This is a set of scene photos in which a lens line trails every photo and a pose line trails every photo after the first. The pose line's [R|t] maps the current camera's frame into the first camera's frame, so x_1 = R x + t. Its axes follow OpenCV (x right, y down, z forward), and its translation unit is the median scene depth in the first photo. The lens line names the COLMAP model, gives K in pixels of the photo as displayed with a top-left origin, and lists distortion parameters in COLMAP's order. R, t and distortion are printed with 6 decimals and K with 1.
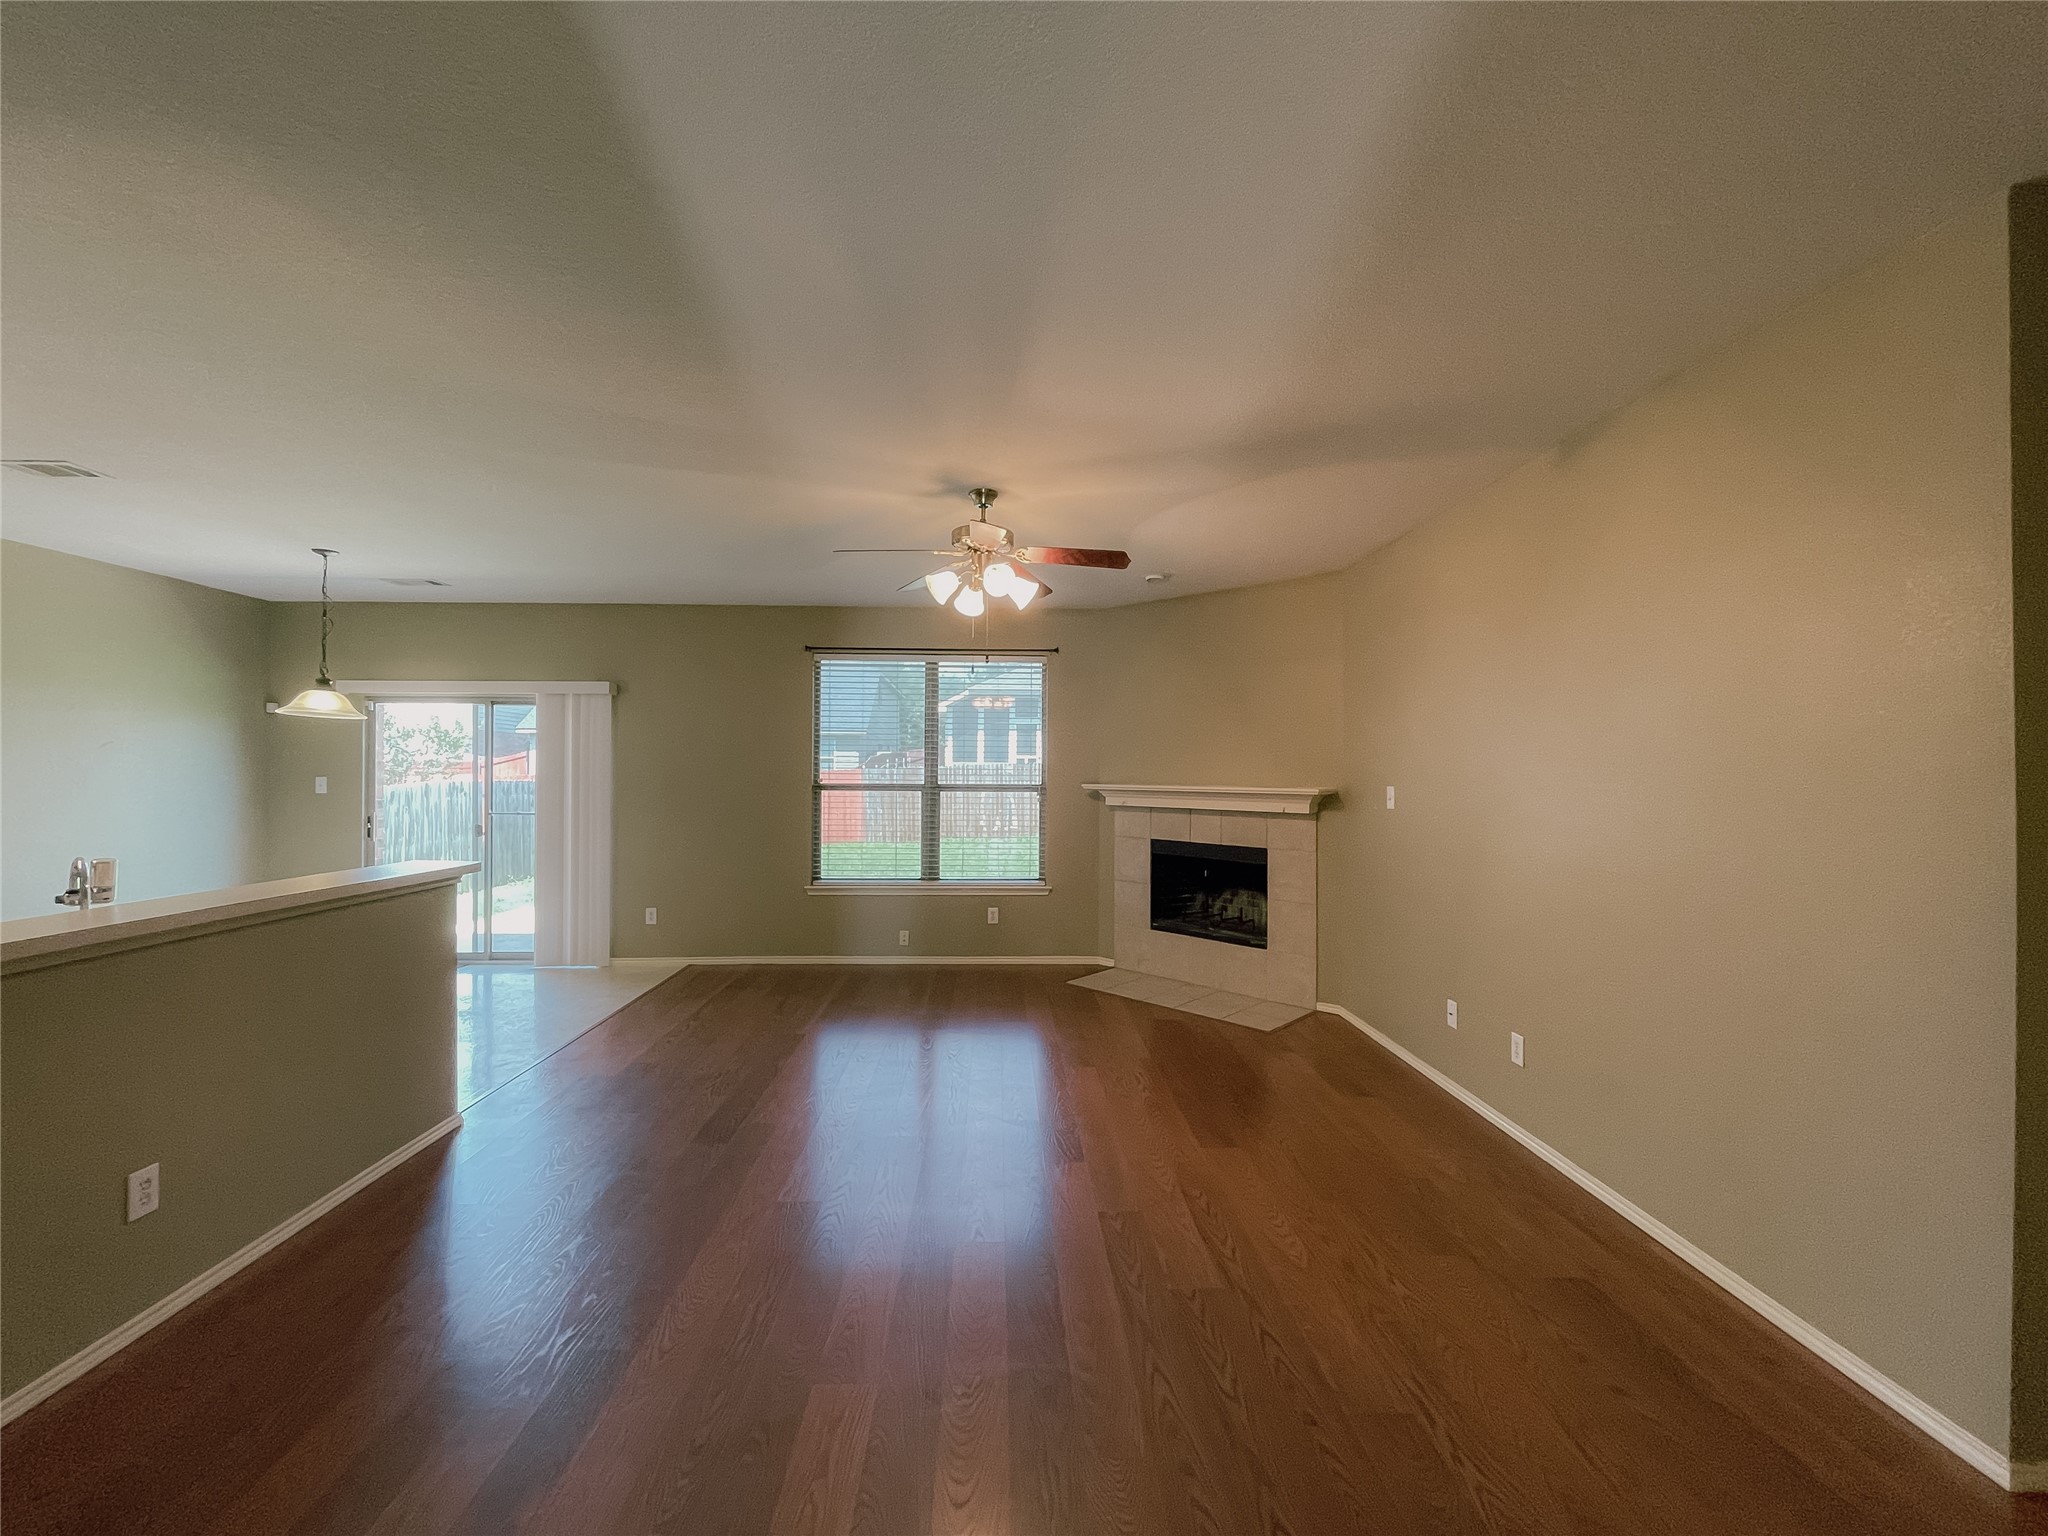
lens RADIAL K [[838.7, 0, 1021.1], [0, 838.7, 769.1], [0, 0, 1]] dist [-0.004102, 0.001277]
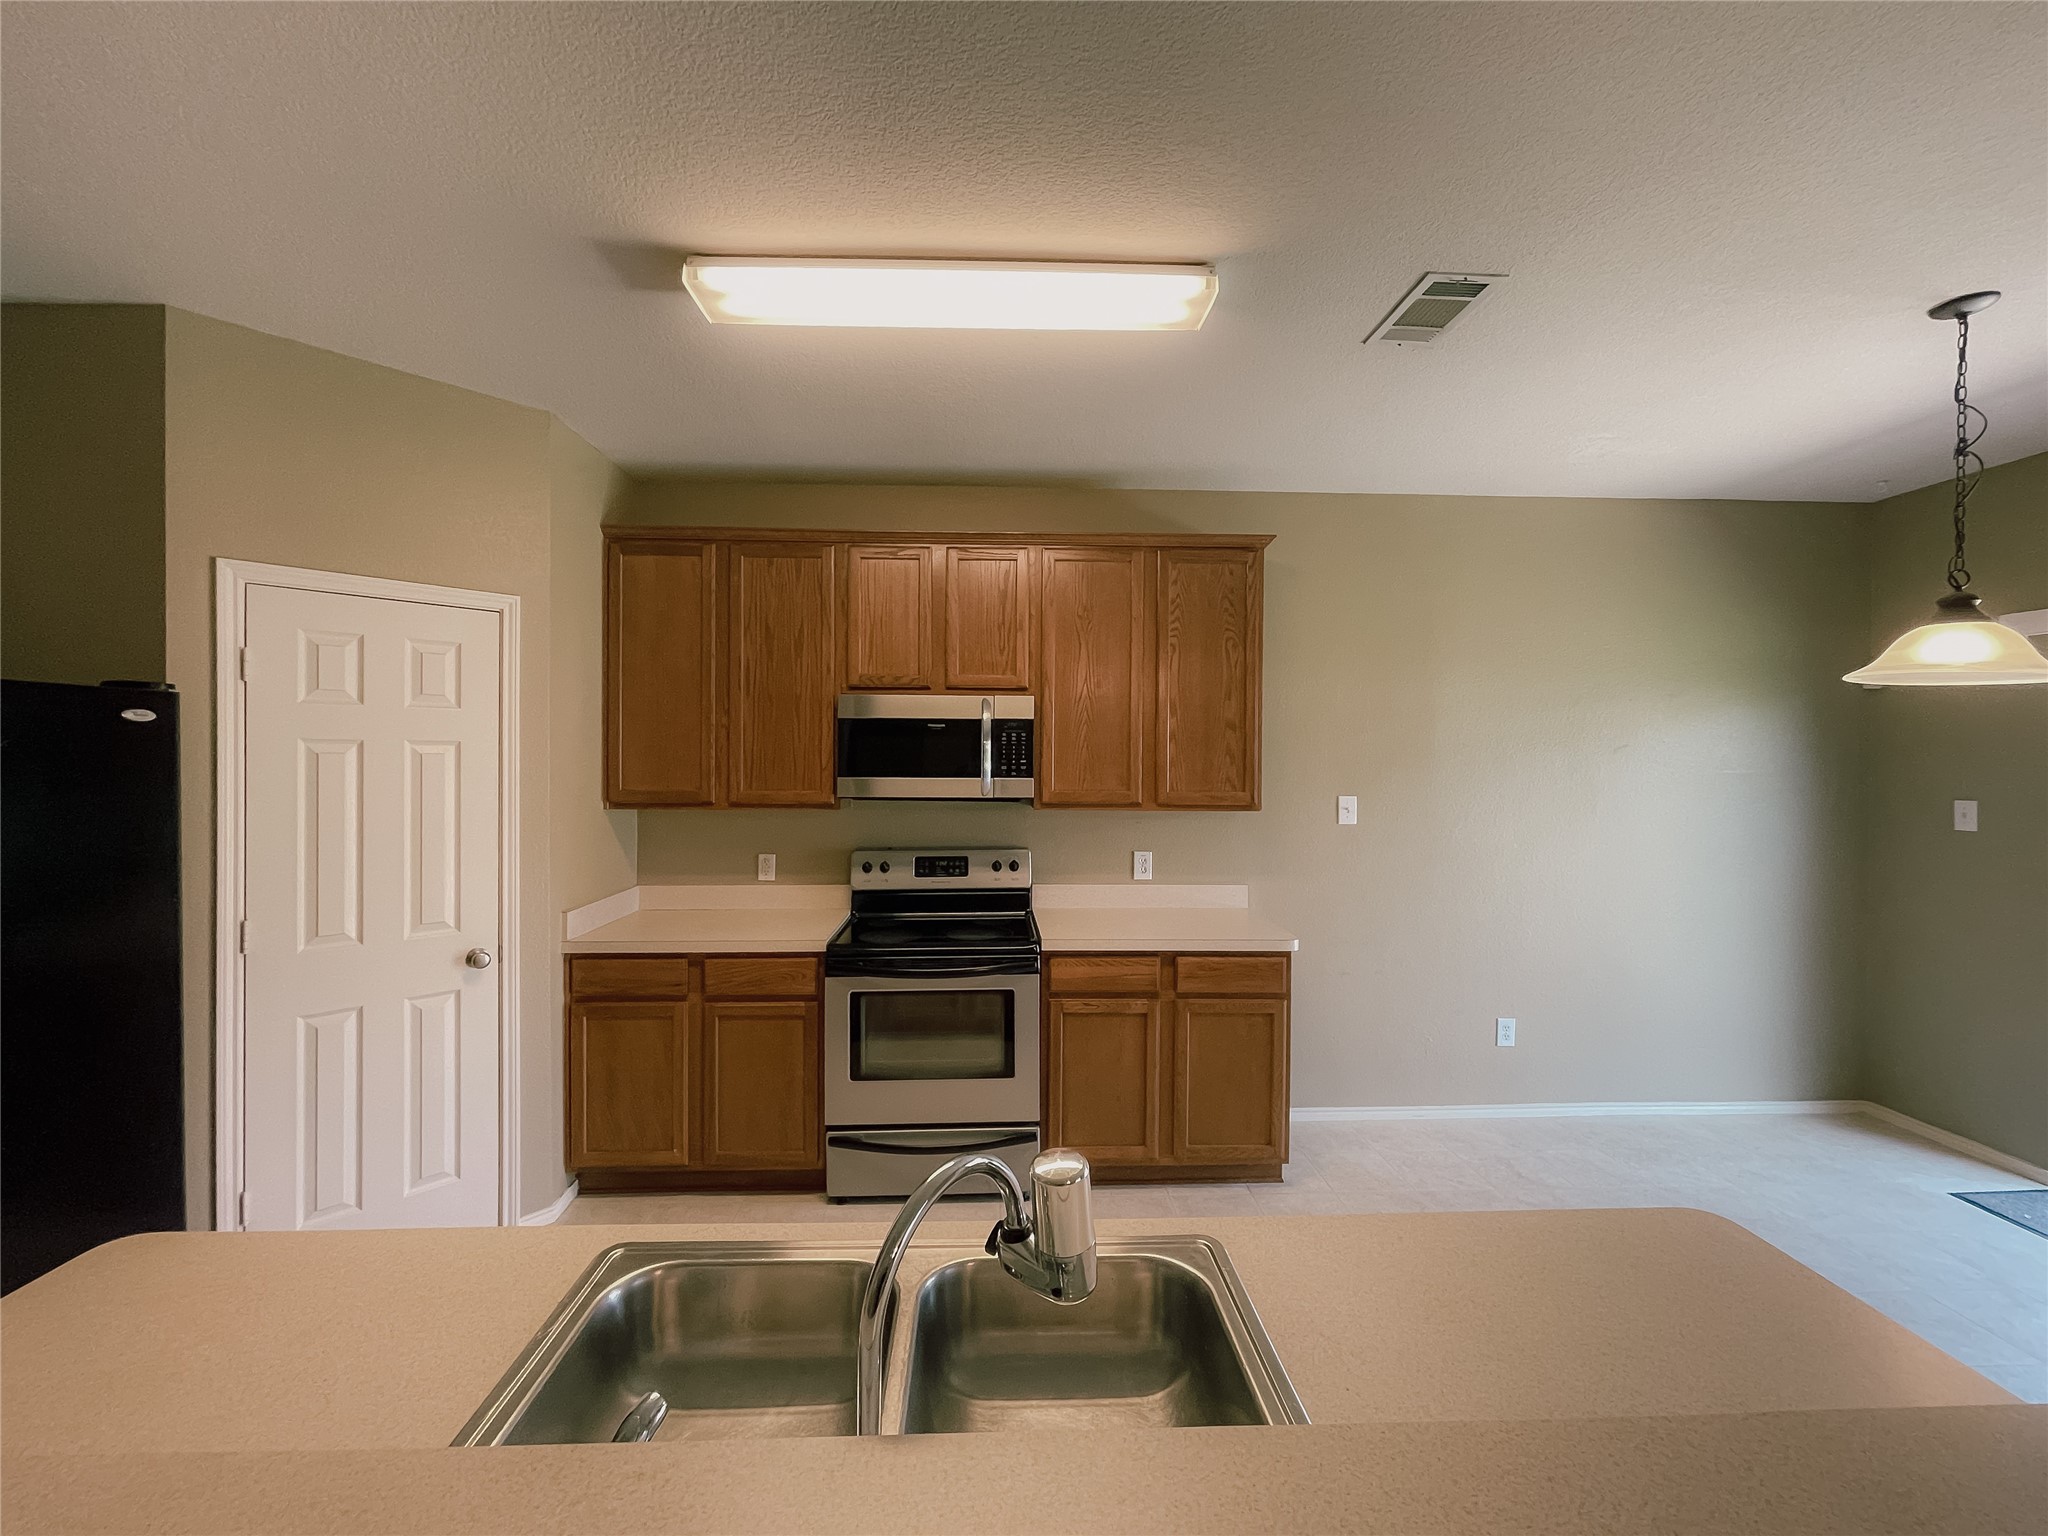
lens RADIAL K [[838.7, 0, 1015.9], [0, 838.7, 761.0], [0, 0, 1]] dist [-0.004102, 0.001277]
pose [[0.008879, 0.002507, -0.999957, -0.312672], [-0.003328, 0.999991, 0.002477, -0.015488], [0.999955, 0.003306, 0.008887, 0.394305]]
